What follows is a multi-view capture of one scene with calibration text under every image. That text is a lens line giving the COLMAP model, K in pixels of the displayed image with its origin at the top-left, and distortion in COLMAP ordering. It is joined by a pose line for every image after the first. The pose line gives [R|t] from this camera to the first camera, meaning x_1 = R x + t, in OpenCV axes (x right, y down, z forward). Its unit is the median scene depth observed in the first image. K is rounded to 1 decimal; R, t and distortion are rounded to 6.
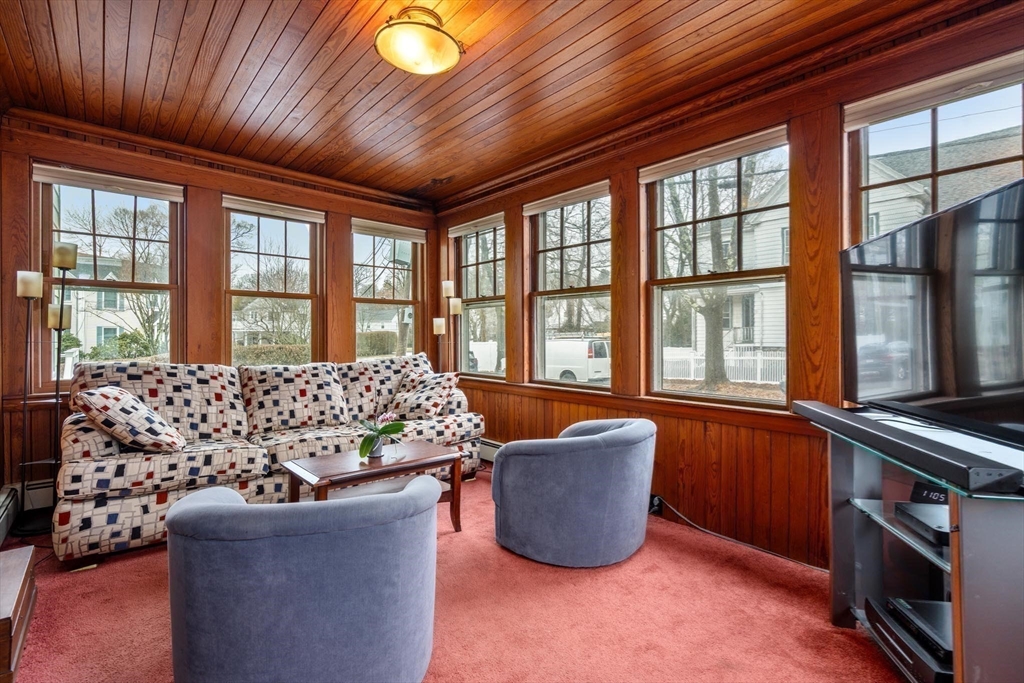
lens RADIAL K [[471.9, 0, 515.2], [0, 471.9, 335.7], [0, 0, 1]] dist [-0.001778, 0.002126]
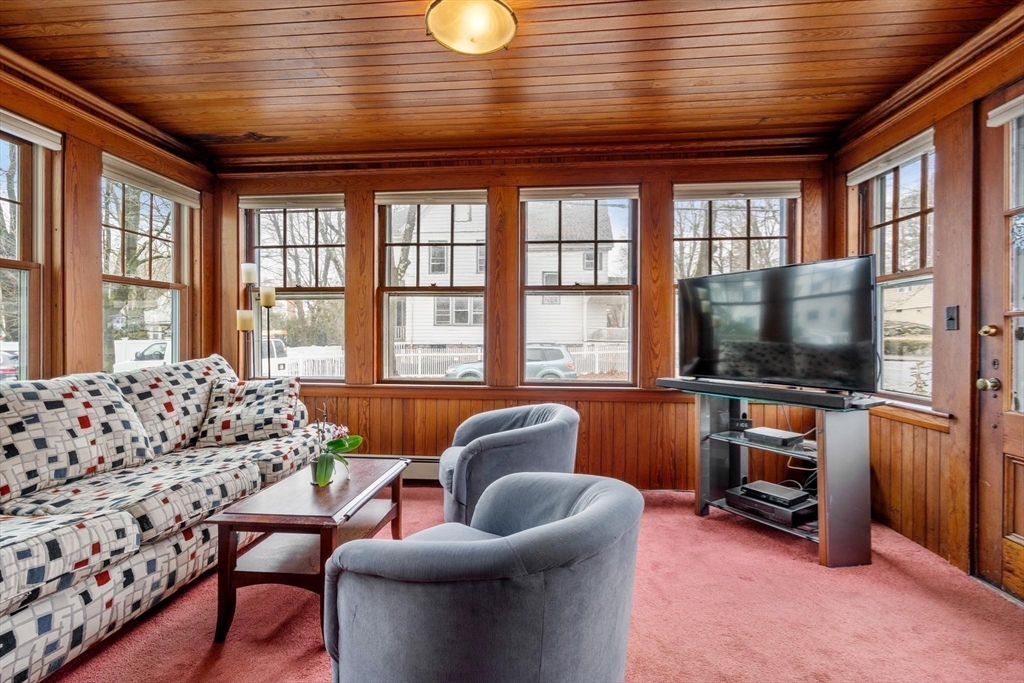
lens RADIAL K [[471.9, 0, 506.8], [0, 471.9, 339.4], [0, 0, 1]] dist [-0.001778, 0.002126]
pose [[0.725537, -0.002345, 0.688179, -0.471542], [-0.004332, 0.999959, 0.007975, 0.004338], [-0.688170, -0.008767, 0.725497, 0.160518]]
